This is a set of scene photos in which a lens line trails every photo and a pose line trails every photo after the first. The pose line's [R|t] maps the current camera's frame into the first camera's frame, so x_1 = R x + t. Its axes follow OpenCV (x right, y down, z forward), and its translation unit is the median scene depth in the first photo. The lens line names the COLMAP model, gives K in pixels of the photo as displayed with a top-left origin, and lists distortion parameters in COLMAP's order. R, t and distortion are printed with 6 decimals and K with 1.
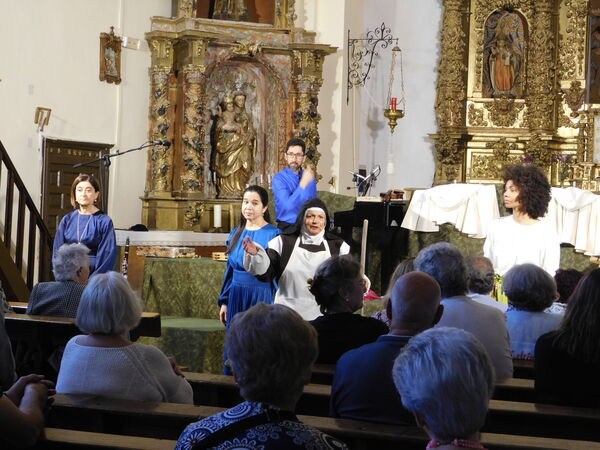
lens RADIAL K [[1405.6, 0, 310.2], [0, 1405.6, 227.8], [0, 0, 1]] dist [0.056298, 0.000000]
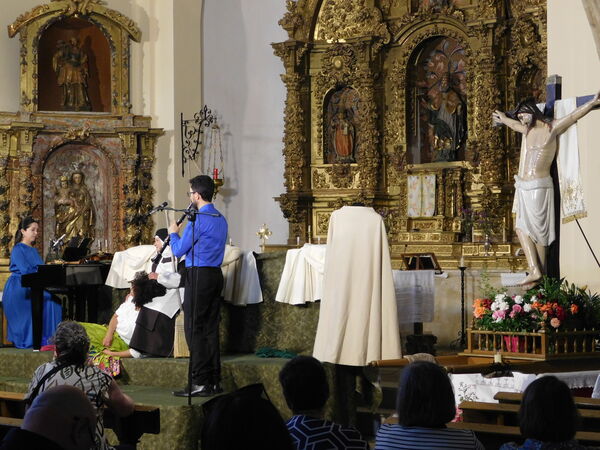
lens RADIAL K [[1156.4, 0, 312.1], [0, 1156.4, 228.3], [0, 0, 1]] dist [0.021851, 0.000000]
pose [[0.985152, -0.043159, -0.166173, 0.284693], [0.036657, 0.998445, -0.041997, -0.000438], [0.167727, 0.035282, 0.985202, 0.072759]]
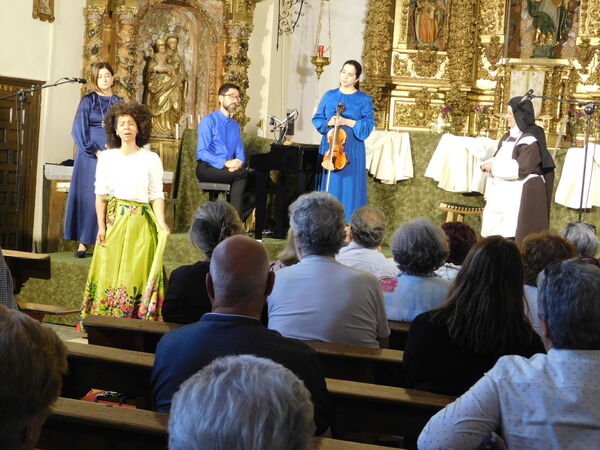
lens RADIAL K [[1235.1, 0, 303.8], [0, 1235.1, 229.2], [0, 0, 1]] dist [0.040390, 0.000000]
pose [[0.999138, 0.029351, 0.029353, 0.022917], [-0.030840, 0.998190, 0.051627, -0.003010], [-0.027785, -0.052487, 0.998235, 0.071935]]
